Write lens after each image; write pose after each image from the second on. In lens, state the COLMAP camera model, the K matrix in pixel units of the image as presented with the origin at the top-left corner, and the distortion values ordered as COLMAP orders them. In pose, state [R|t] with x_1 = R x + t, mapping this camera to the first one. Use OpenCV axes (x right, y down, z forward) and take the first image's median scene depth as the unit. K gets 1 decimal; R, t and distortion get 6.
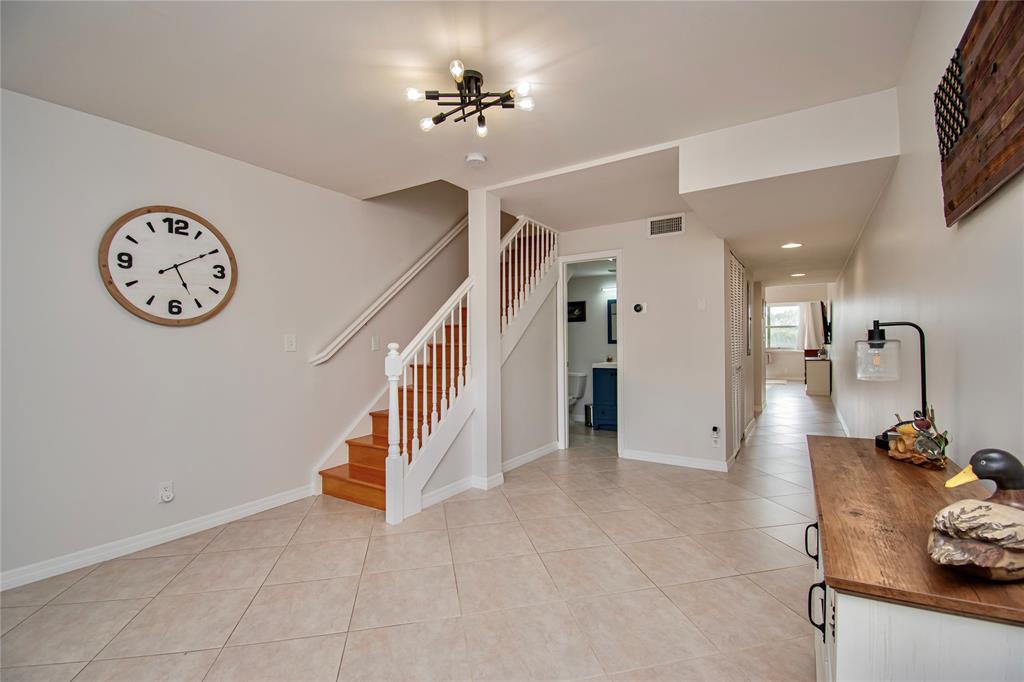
lens RADIAL K [[455.2, 0, 517.8], [0, 455.2, 344.1], [0, 0, 1]] dist [-0.004224, -0.007899]
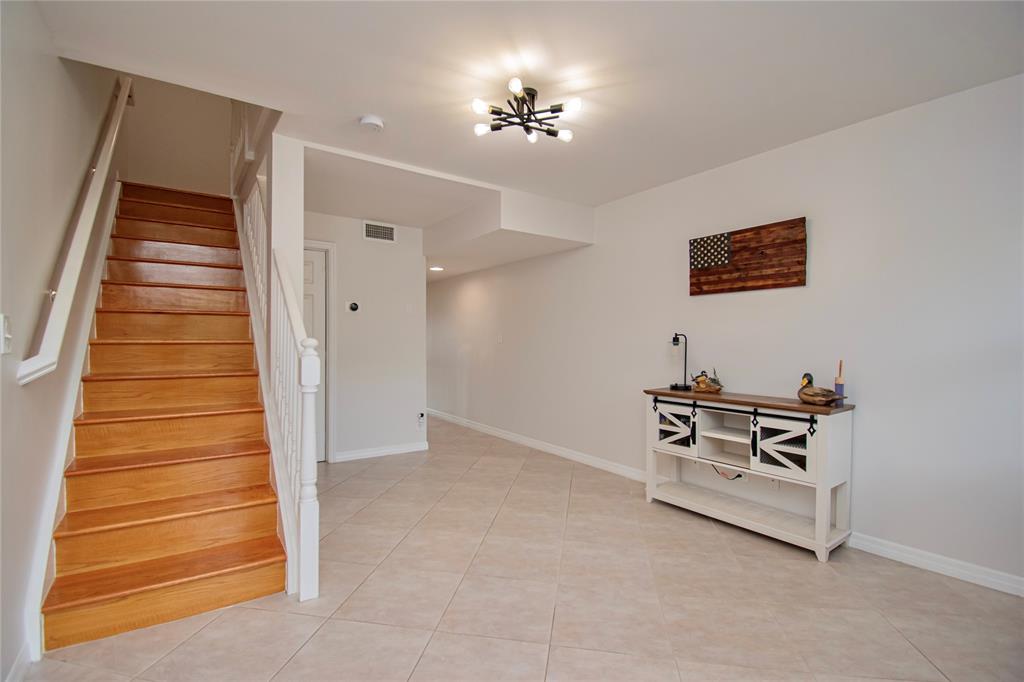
lens RADIAL K [[455.2, 0, 522.6], [0, 455.2, 340.6], [0, 0, 1]] dist [-0.004224, -0.007899]
pose [[0.374018, 0.014112, 0.927314, -0.906957], [-0.004939, 0.999900, -0.013225, 0.010644], [-0.927408, 0.000367, 0.374050, 0.495068]]
